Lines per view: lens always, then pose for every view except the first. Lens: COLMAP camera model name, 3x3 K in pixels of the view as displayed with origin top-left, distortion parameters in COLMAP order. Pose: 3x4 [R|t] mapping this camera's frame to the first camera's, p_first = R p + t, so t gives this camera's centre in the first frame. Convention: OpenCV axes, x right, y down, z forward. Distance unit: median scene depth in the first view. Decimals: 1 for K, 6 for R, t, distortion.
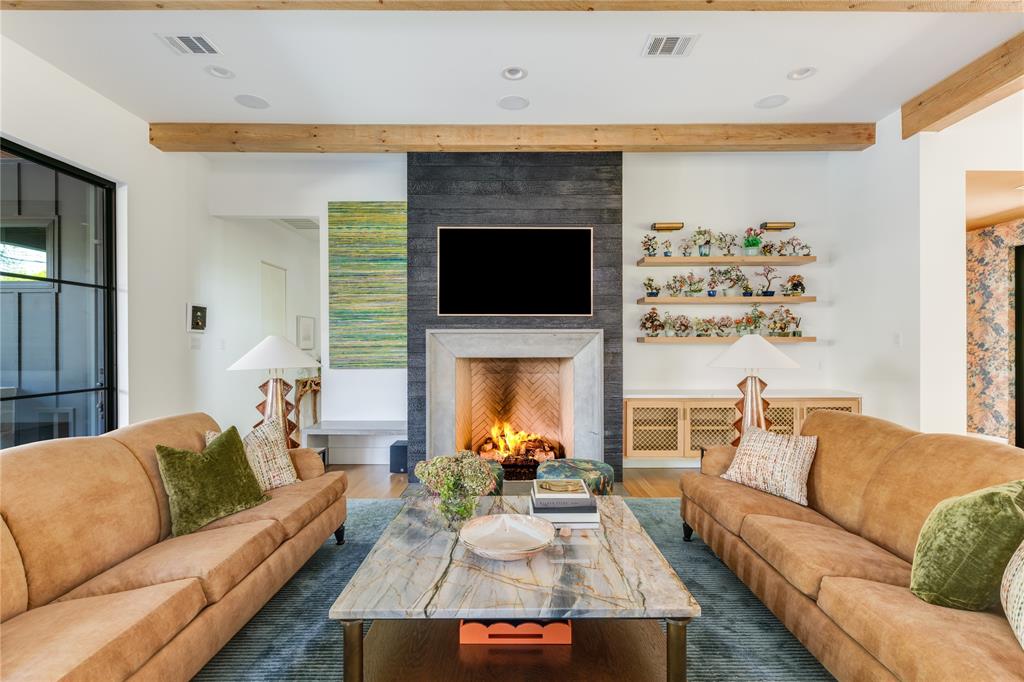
lens RADIAL K [[491.7, 0, 516.0], [0, 491.7, 347.7], [0, 0, 1]] dist [0.011133, -0.005766]
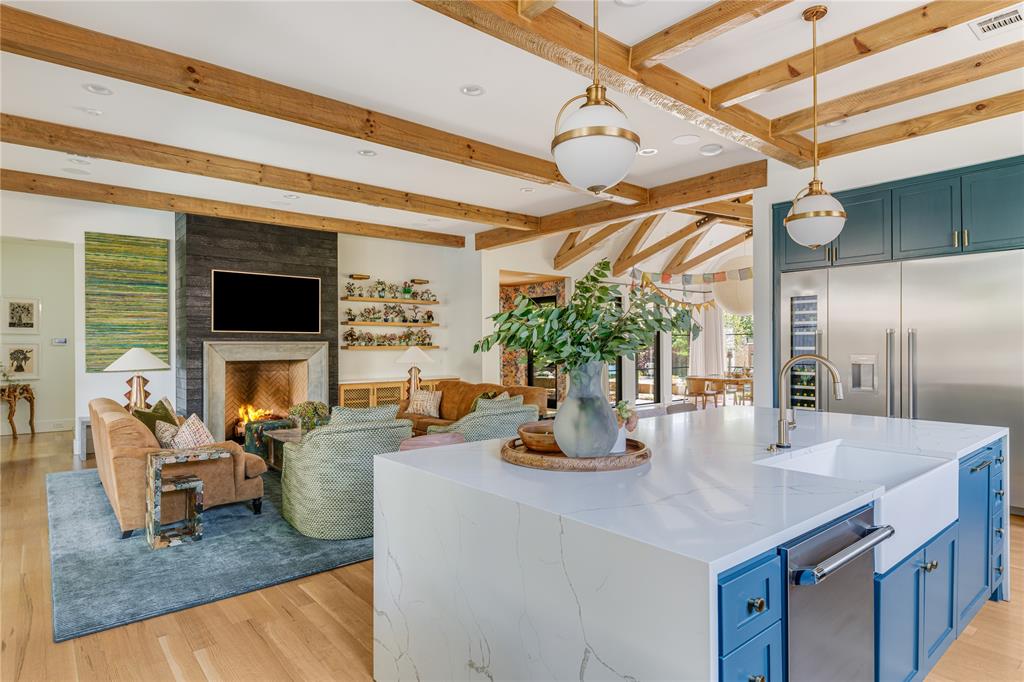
lens RADIAL K [[559.8, 0, 522.6], [0, 559.8, 346.8], [0, 0, 1]] dist [0.008576, -0.007351]
pose [[0.760315, -0.001572, 0.649553, -0.533261], [0.003970, 0.999990, -0.002226, -0.014227], [-0.649543, 0.004271, 0.760313, -0.820924]]
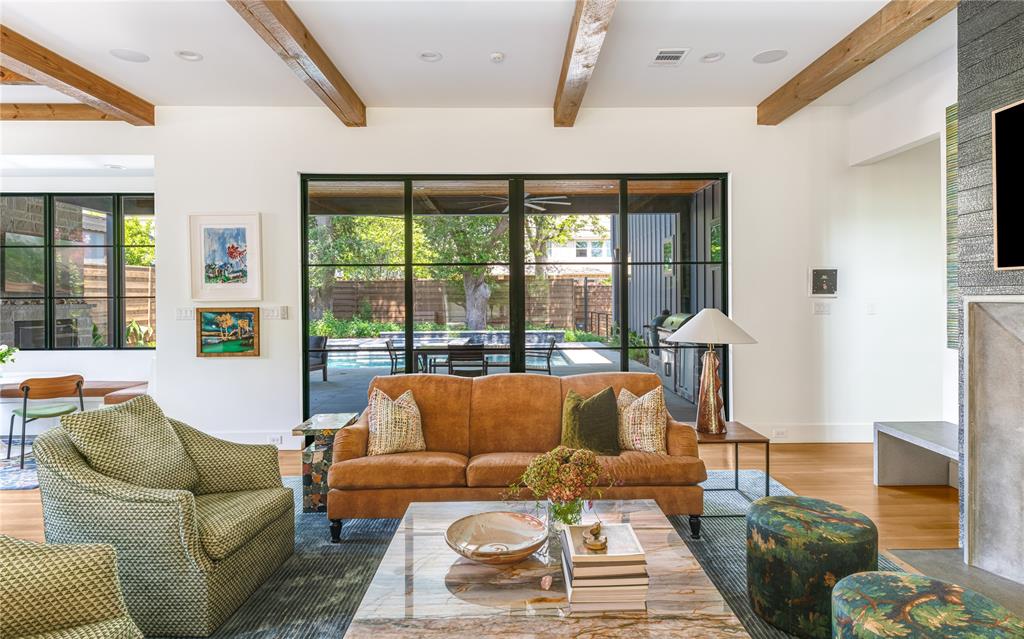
lens RADIAL K [[566.4, 0, 532.1], [0, 566.4, 300.3], [0, 0, 1]] dist [0.005159, 0.001009]
pose [[0.018106, 0.007509, -0.999808, 0.479954], [0.002421, 0.999969, 0.007554, -0.037671], [0.999833, -0.002557, 0.018087, 0.466061]]
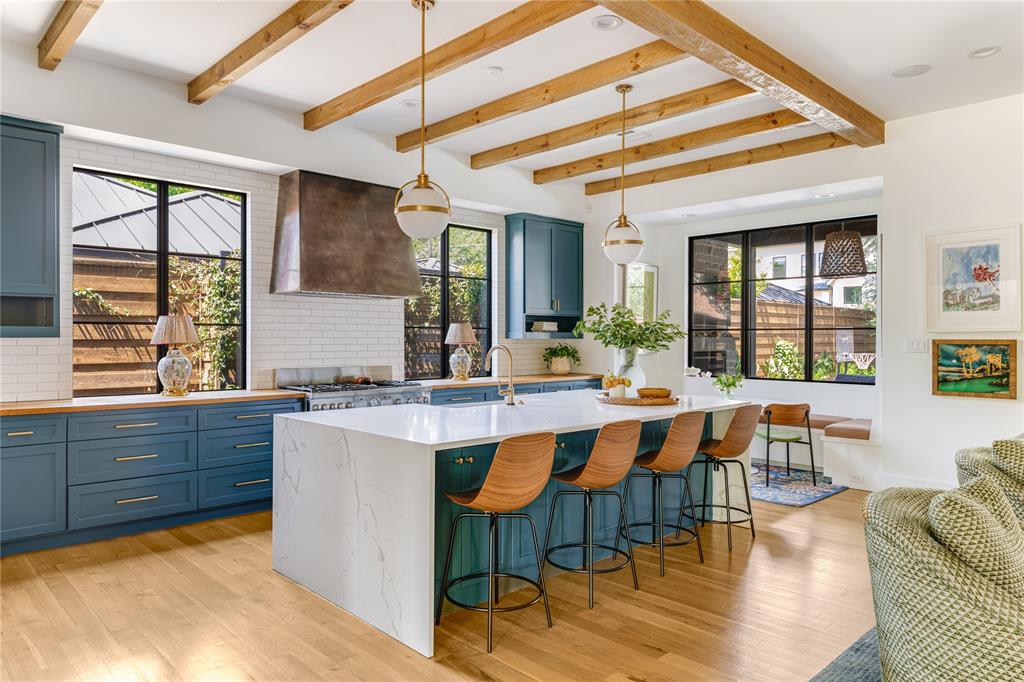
lens RADIAL K [[674.7, 0, 512.5], [0, 674.7, 338.1], [0, 0, 1]] dist [0.012283, -0.009142]
pose [[-0.726688, 0.001965, -0.686964, 0.706582], [-0.003200, 0.999975, 0.006246, -0.022312], [0.686960, 0.006738, -0.726664, 0.167733]]
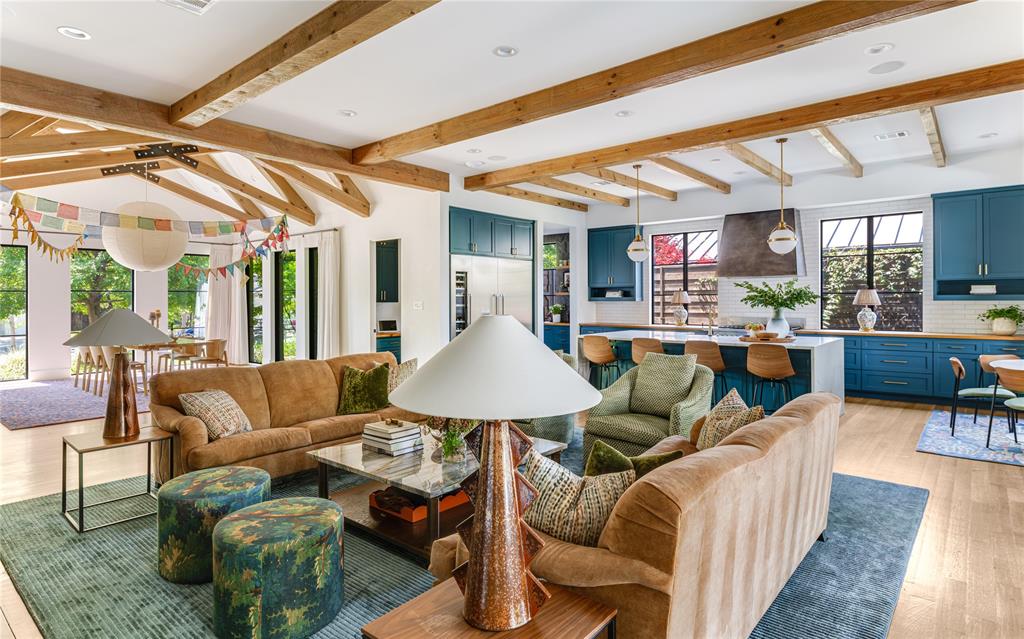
lens RADIAL K [[554.1, 0, 512.5], [0, 554.1, 299.3], [0, 0, 1]] dist [0.001349, 0.000219]
pose [[-0.756506, 0.006933, 0.653950, -0.606388], [0.009190, 0.999958, 0.000029, -0.026886], [-0.653923, 0.006032, -0.756537, 1.012522]]
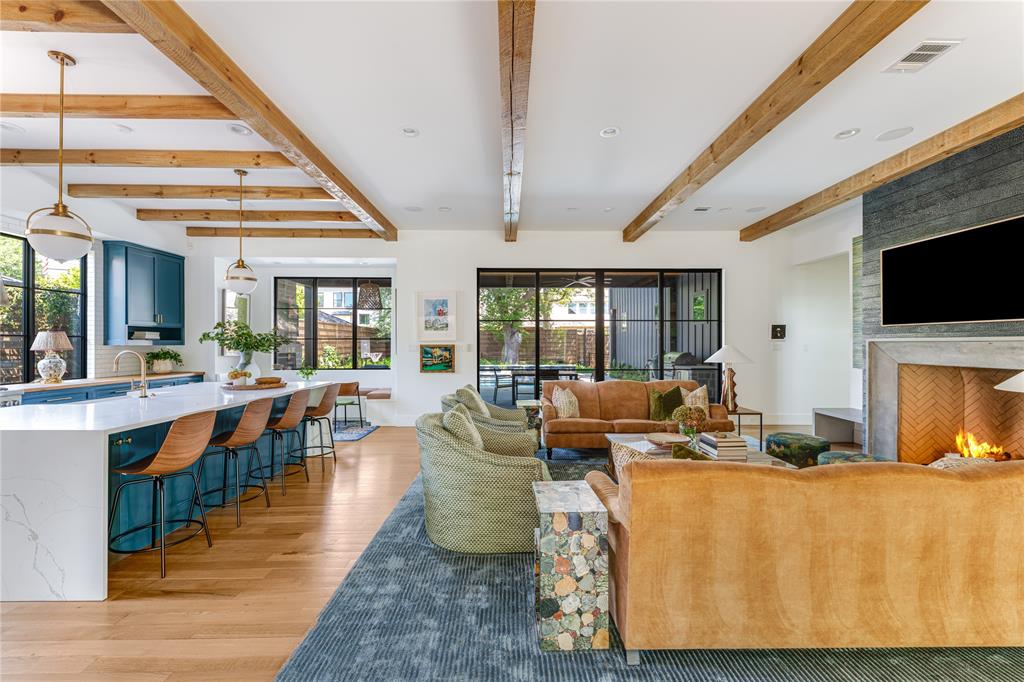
lens RADIAL K [[423.8, 0, 520.0], [0, 423.8, 343.4], [0, 0, 1]] dist [0.012491, -0.003668]
pose [[0.014461, 0.001131, -0.999895, 0.838445], [-0.004167, 0.999991, 0.001071, -0.022490], [0.999887, 0.004151, 0.014466, 0.135369]]
